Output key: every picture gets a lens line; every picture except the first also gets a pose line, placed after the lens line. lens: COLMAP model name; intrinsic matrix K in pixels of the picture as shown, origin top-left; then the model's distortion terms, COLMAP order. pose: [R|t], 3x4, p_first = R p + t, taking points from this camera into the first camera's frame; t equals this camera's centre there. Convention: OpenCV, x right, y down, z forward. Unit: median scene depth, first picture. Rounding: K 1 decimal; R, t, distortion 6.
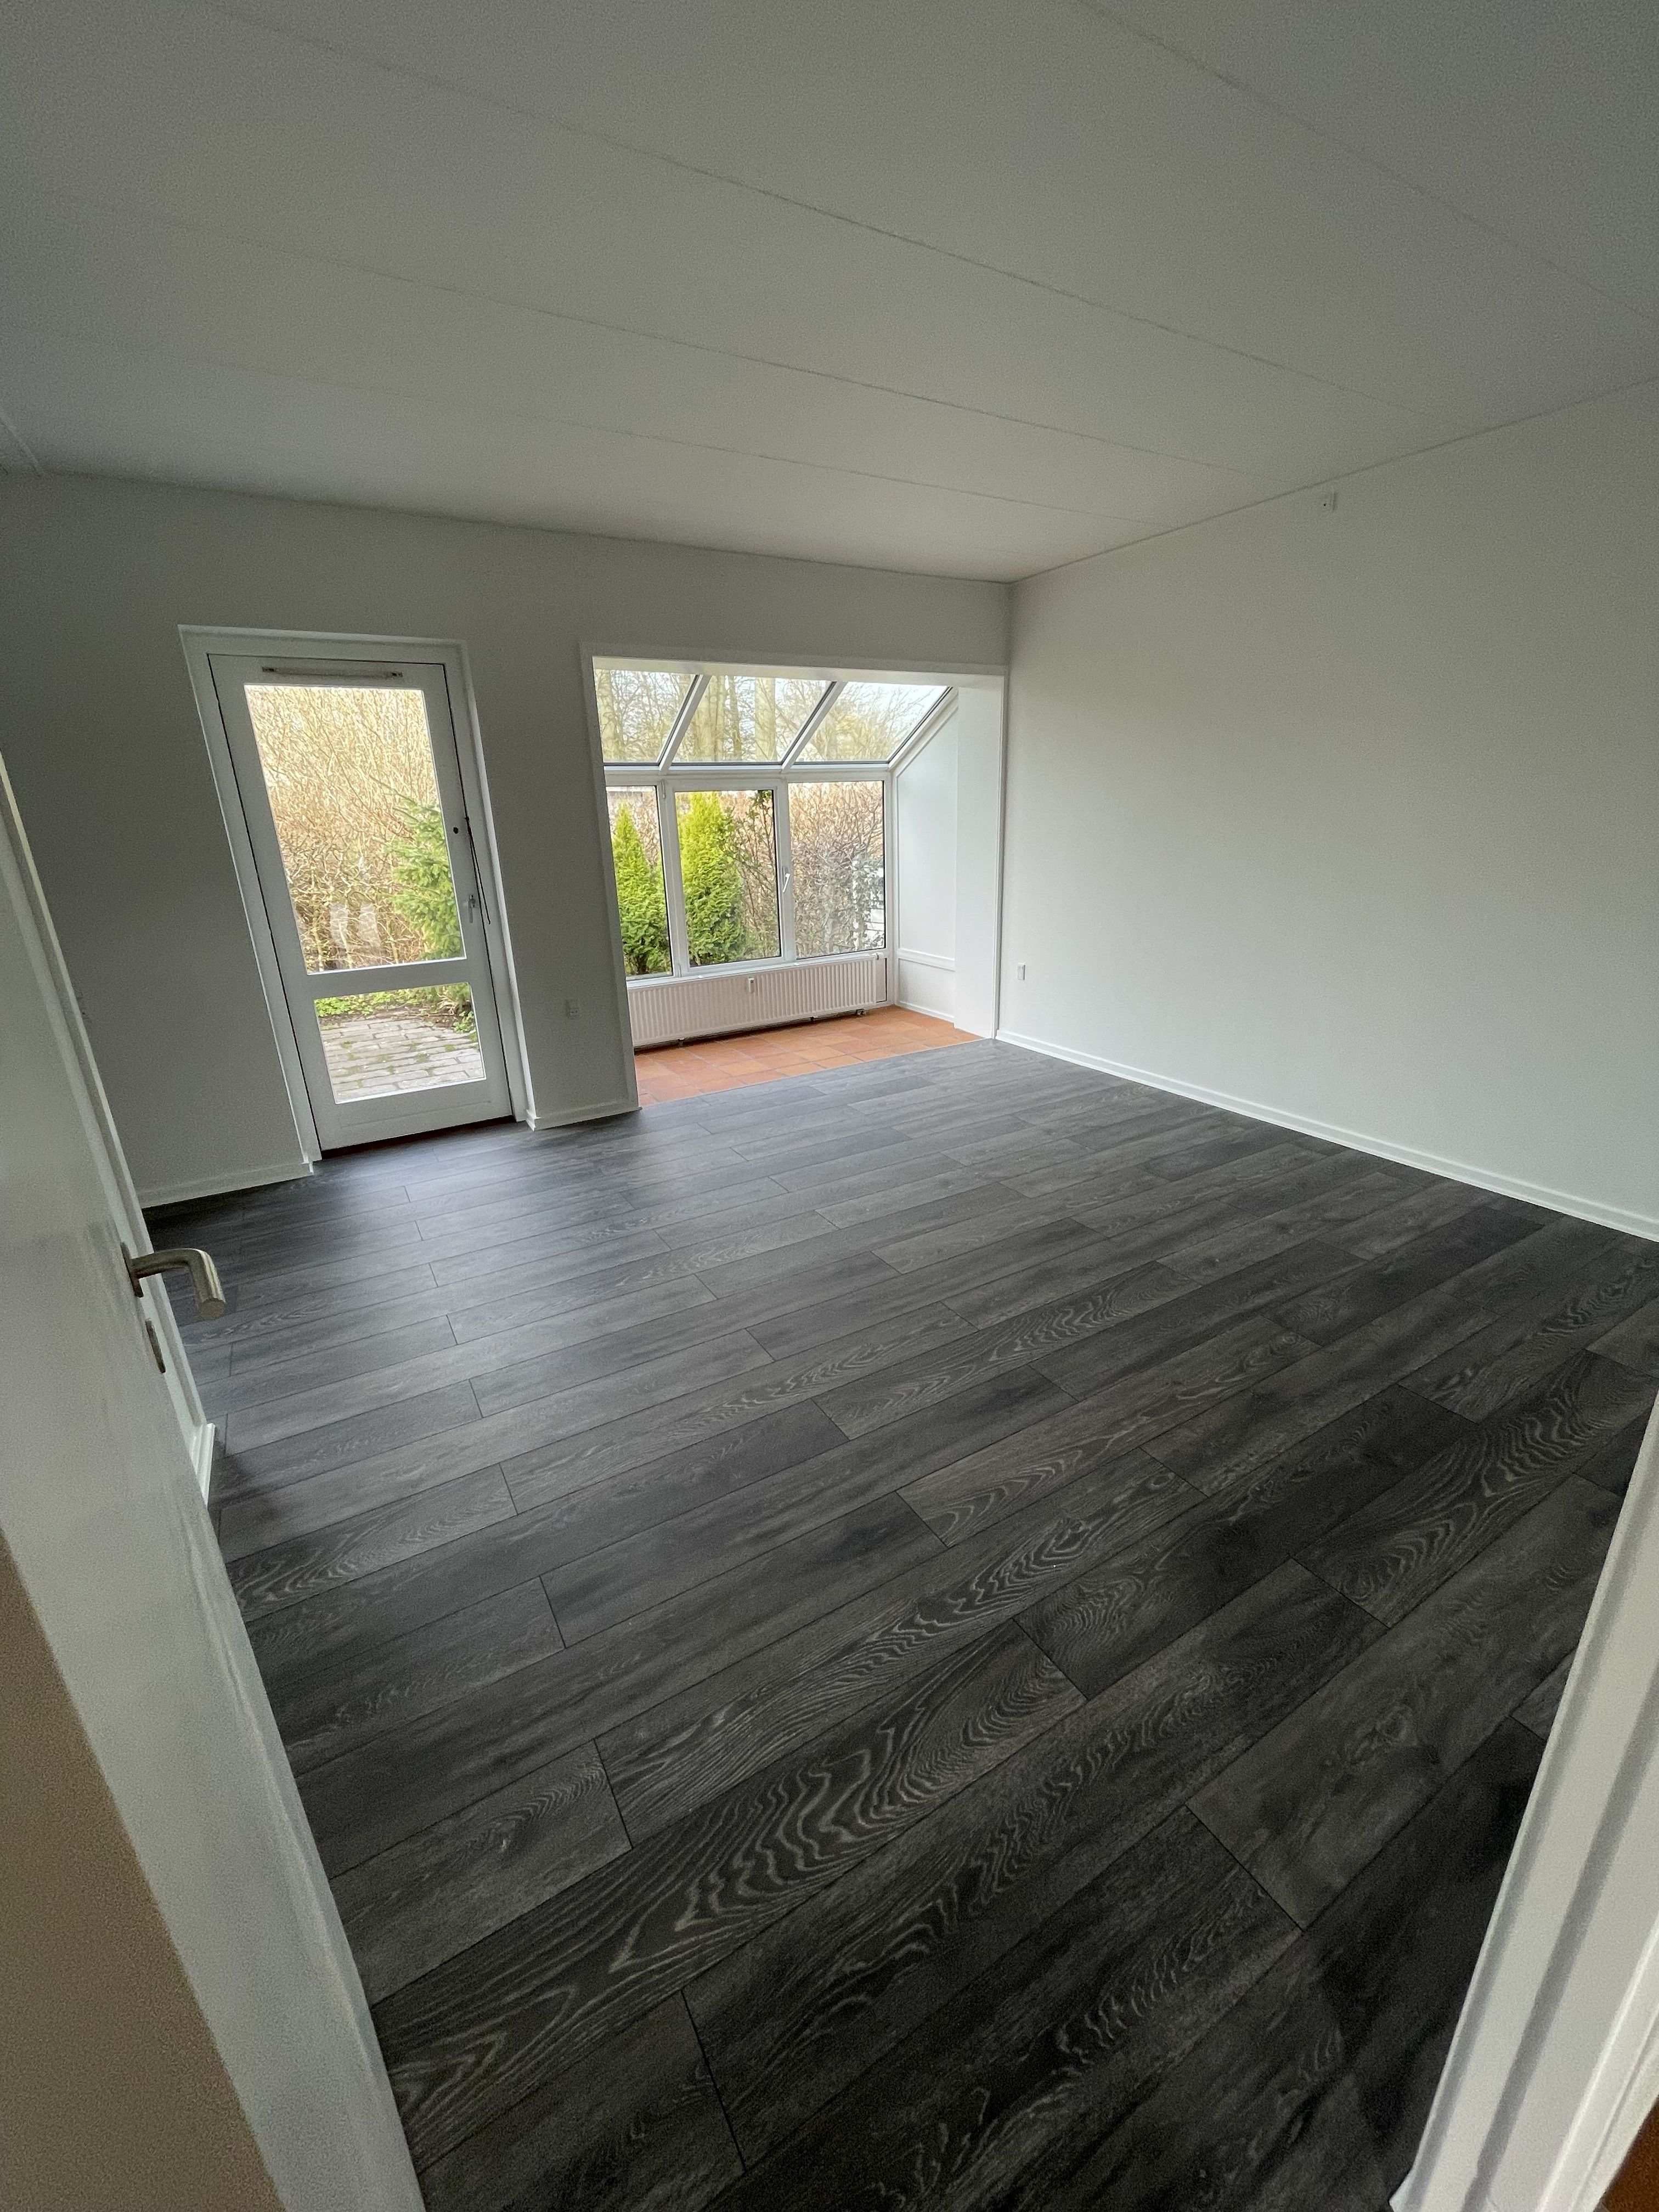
lens RADIAL K [[888.2, 0, 829.5], [0, 888.2, 1106.0], [0, 0, 1]] dist [-0.002056, -0.000092]
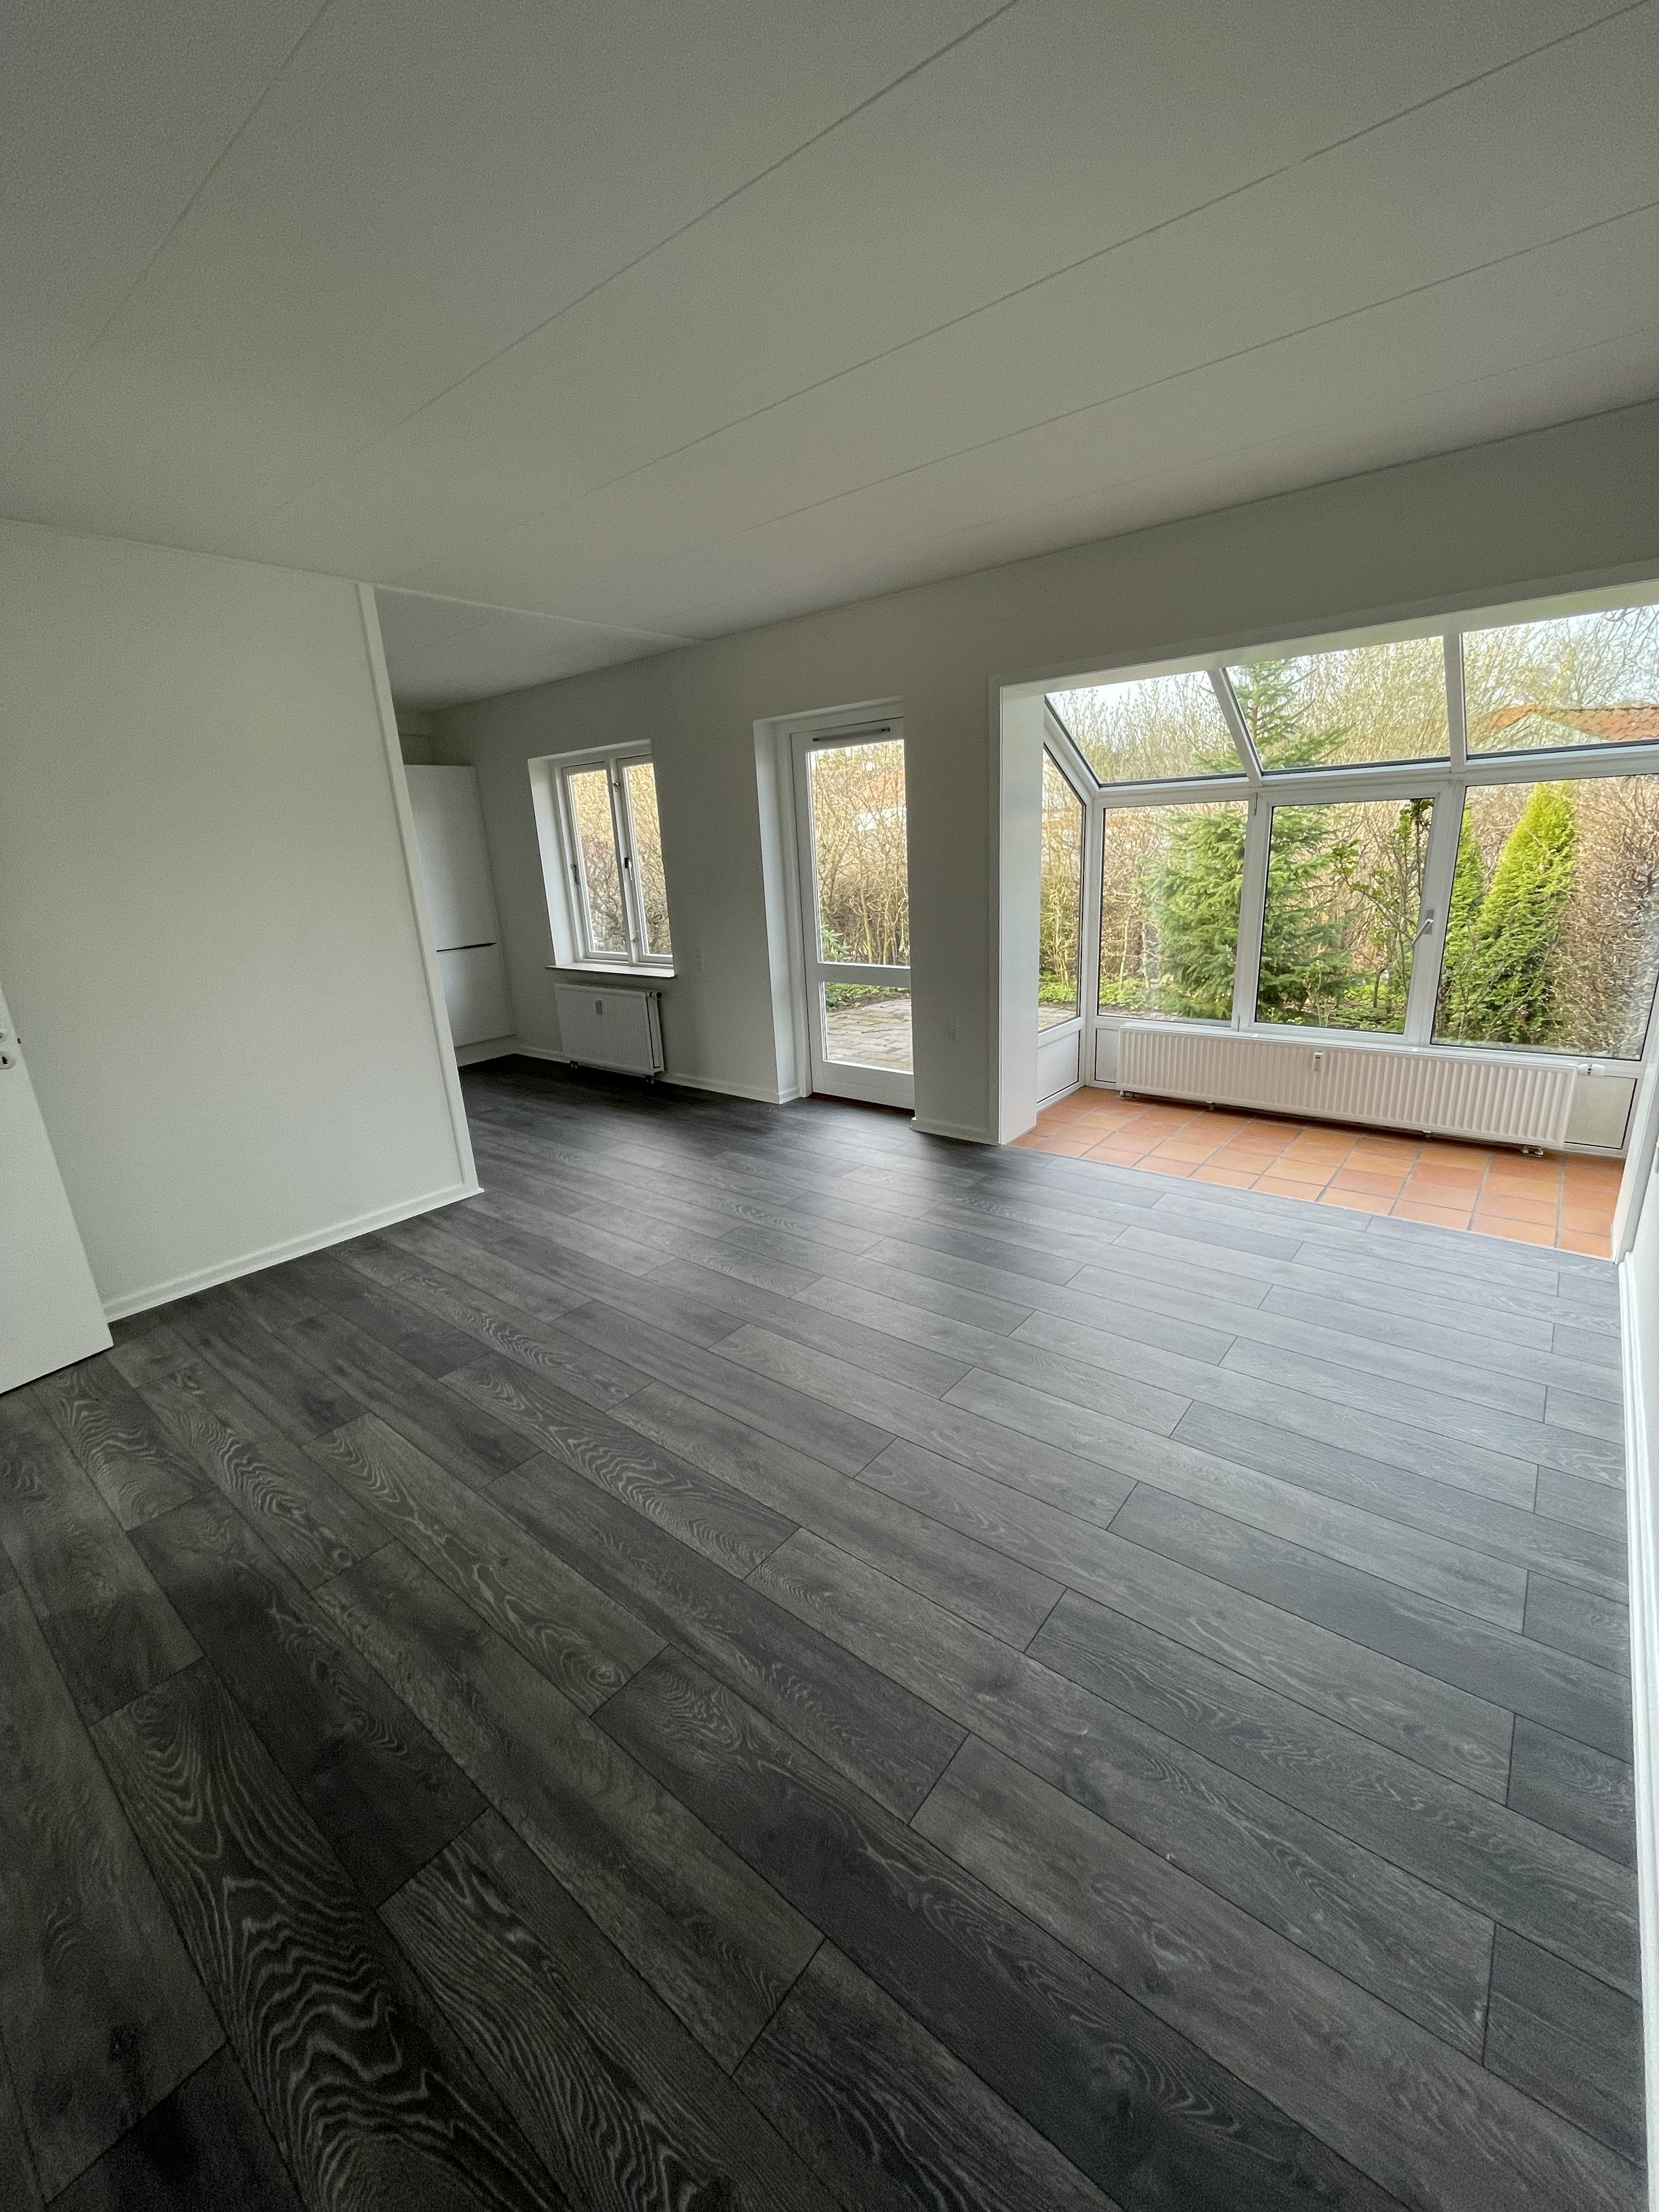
lens RADIAL K [[891.5, 0, 831.3], [0, 891.5, 1095.4], [0, 0, 1]] dist [-0.006079, -0.000269]
pose [[0.347340, 0.270194, -0.897970, 0.987200], [-0.265505, 0.946742, 0.182171, -0.300877], [0.899367, 0.175141, 0.400580, 0.745236]]
